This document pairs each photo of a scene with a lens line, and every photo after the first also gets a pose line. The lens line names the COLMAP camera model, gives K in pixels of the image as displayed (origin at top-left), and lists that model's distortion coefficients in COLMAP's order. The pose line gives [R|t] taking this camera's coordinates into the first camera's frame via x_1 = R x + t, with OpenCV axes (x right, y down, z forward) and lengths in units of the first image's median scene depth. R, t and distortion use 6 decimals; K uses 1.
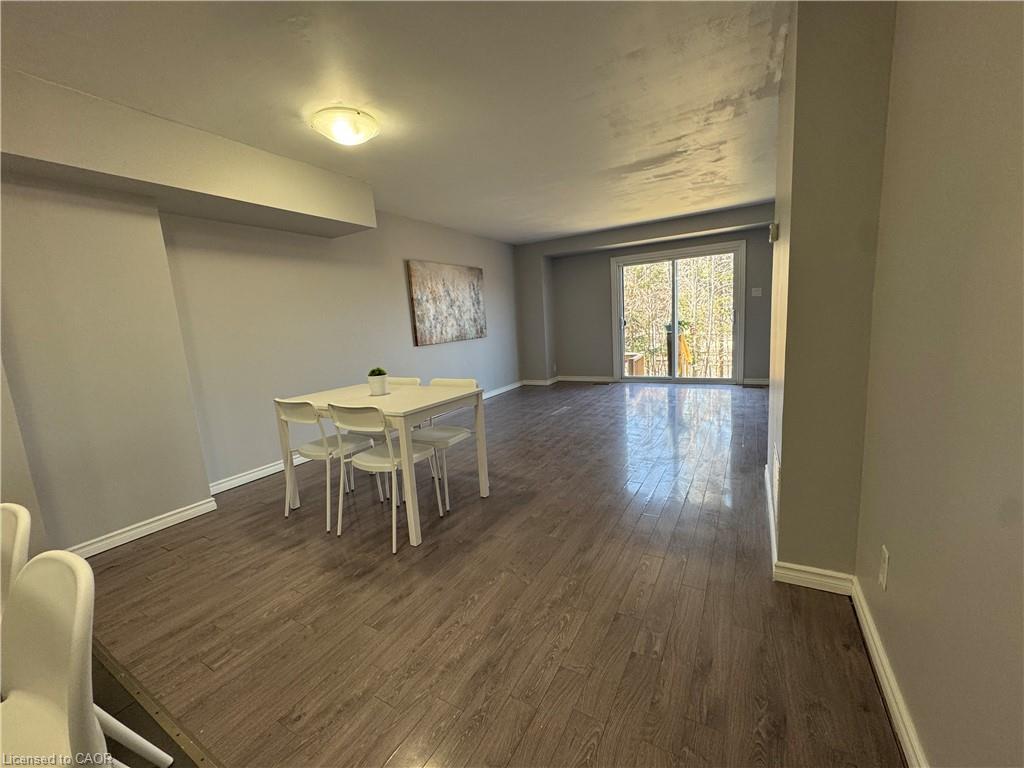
lens RADIAL K [[408.8, 0, 510.0], [0, 408.8, 386.3], [0, 0, 1]] dist [-0.001925, 0.000941]
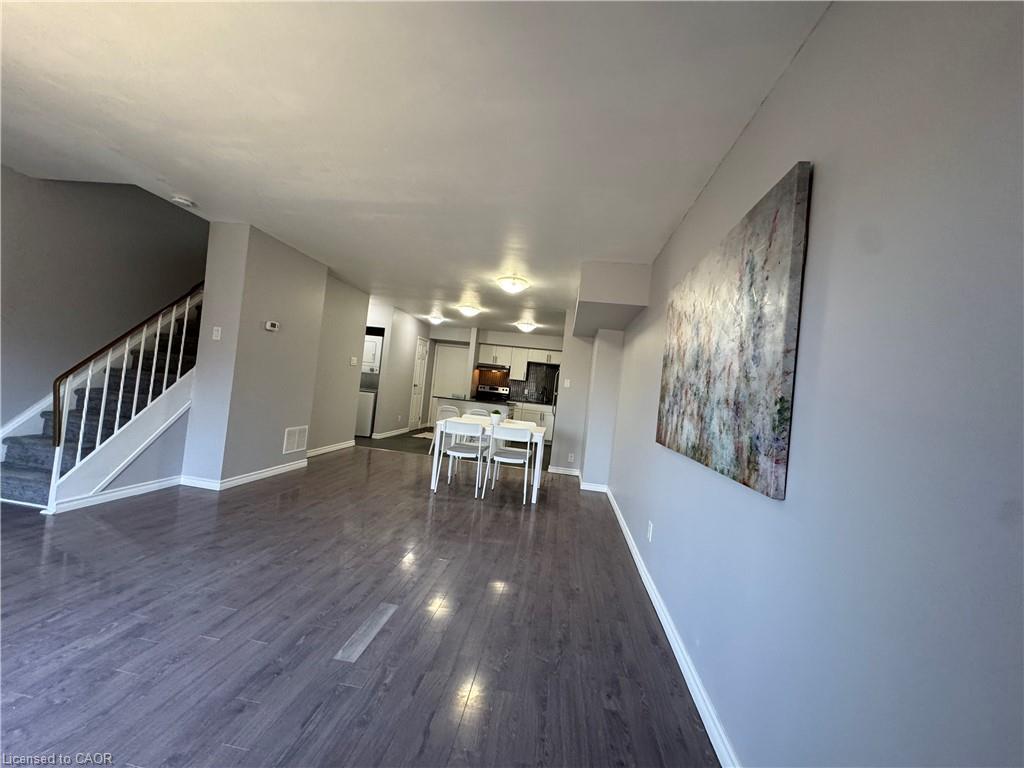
lens RADIAL K [[408.8, 0, 511.2], [0, 408.8, 381.1], [0, 0, 1]] dist [-0.001925, 0.000941]
pose [[-0.919990, -0.040722, -0.389820, 0.164533], [-0.109215, 0.981829, 0.155188, -0.235226], [0.376418, 0.185345, -0.907721, 1.370538]]
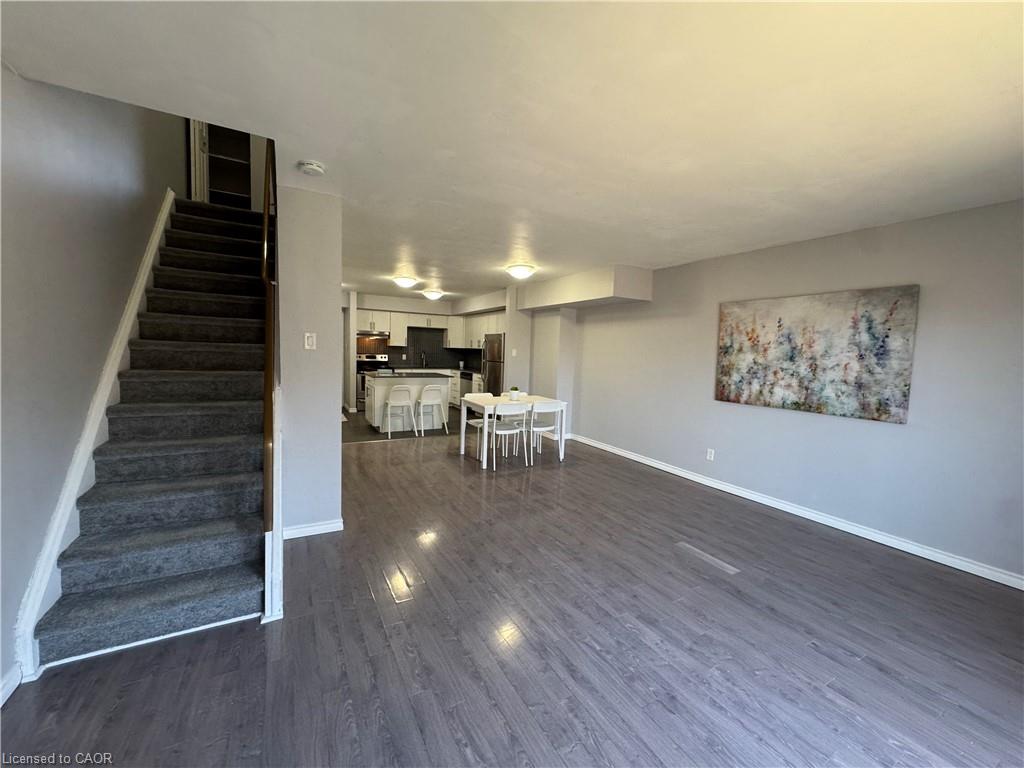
lens RADIAL K [[408.8, 0, 515.6], [0, 408.8, 381.2], [0, 0, 1]] dist [-0.001925, 0.000941]
pose [[-0.504731, 0.110449, -0.856182, 0.712491], [-0.140937, 0.967933, 0.207949, -0.251571], [0.851695, 0.225626, -0.472979, 1.011696]]
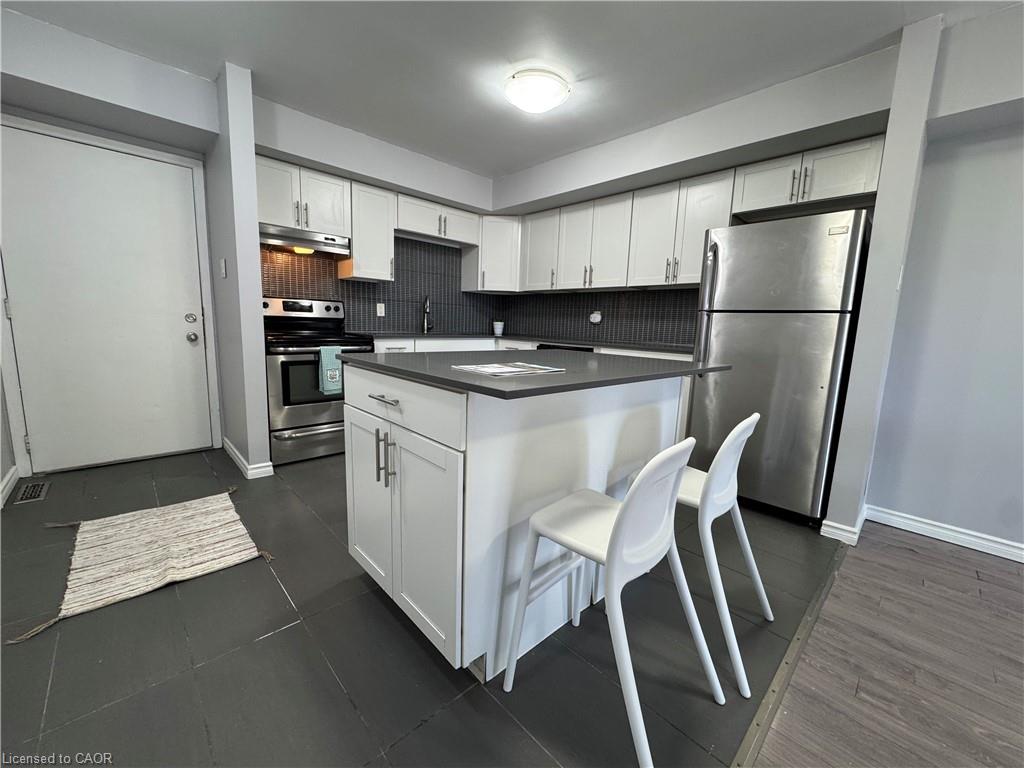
lens RADIAL K [[408.8, 0, 513.4], [0, 408.8, 382.5], [0, 0, 1]] dist [-0.001925, 0.000941]
pose [[-0.275067, 0.189923, -0.942479, 0.032771], [-0.175132, 0.953995, 0.243357, 0.003921], [0.945340, 0.231997, -0.229151, 0.105925]]
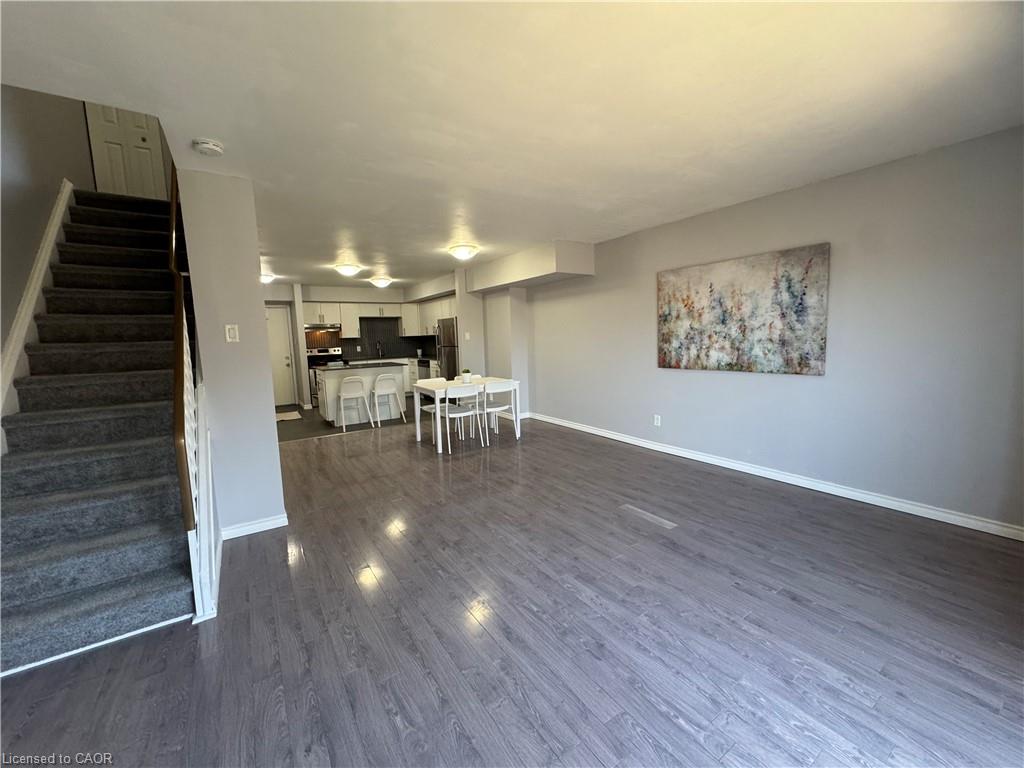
lens RADIAL K [[408.8, 0, 515.3], [0, 408.8, 380.8], [0, 0, 1]] dist [-0.001925, 0.000941]
pose [[-0.431608, 0.174499, -0.885022, 0.693187], [-0.087050, 0.968475, 0.233406, -0.245637], [0.897851, 0.177781, -0.402811, 1.055101]]
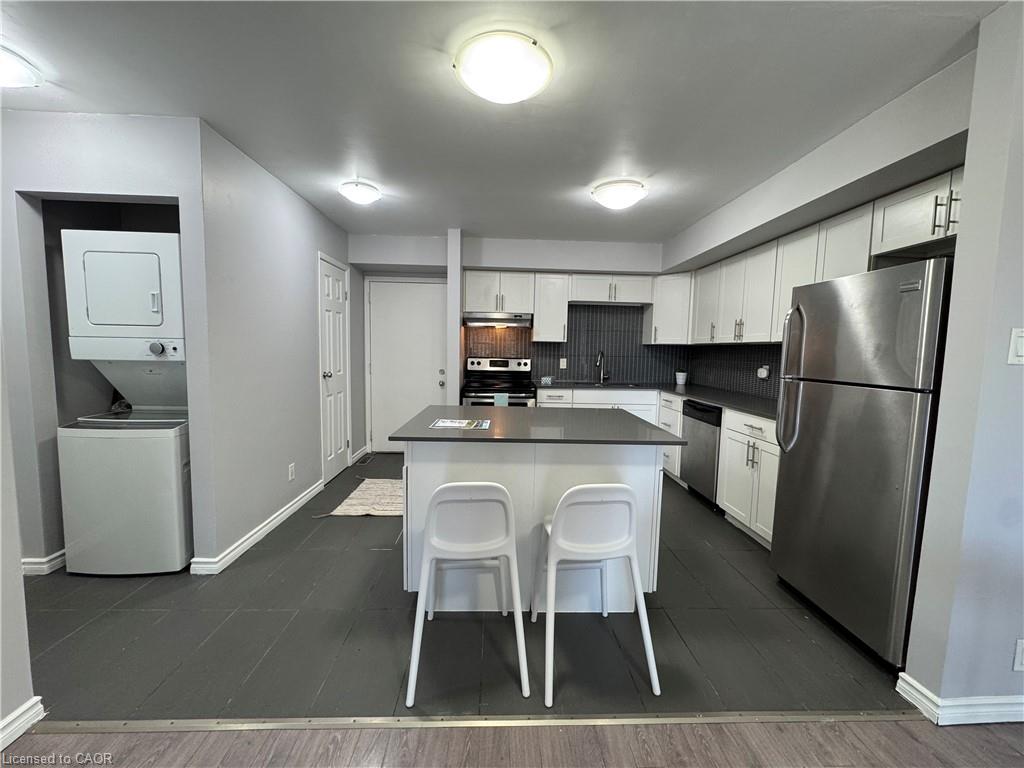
lens RADIAL K [[408.8, 0, 511.5], [0, 408.8, 382.5], [0, 0, 1]] dist [-0.001925, 0.000941]
pose [[-0.843935, 0.088253, -0.529135, -0.034065], [-0.055905, 0.966535, 0.250370, -0.087002], [0.533524, 0.240877, -0.810759, 0.388984]]
